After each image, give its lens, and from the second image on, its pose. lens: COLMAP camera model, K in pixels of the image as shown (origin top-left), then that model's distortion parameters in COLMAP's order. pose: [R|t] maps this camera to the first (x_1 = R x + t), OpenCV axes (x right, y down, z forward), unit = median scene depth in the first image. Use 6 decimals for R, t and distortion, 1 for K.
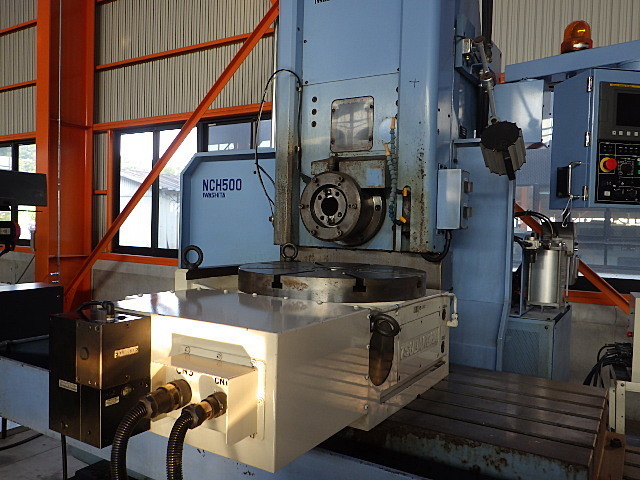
lens RADIAL K [[525.7, 0, 320.0], [0, 525.7, 240.0], [0, 0, 1]] dist [-0.006537, 0.005878]
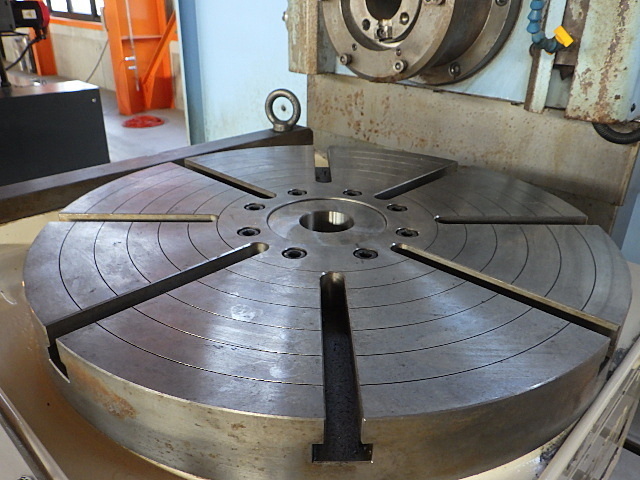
lens RADIAL K [[525.7, 0, 320.0], [0, 525.7, 240.0], [0, 0, 1]] dist [-0.006537, 0.005878]
pose [[0.977887, 0.081435, -0.192625, 0.065020], [0.003264, 0.915015, 0.403406, -0.053879], [0.209106, -0.395115, 0.894516, 0.522150]]
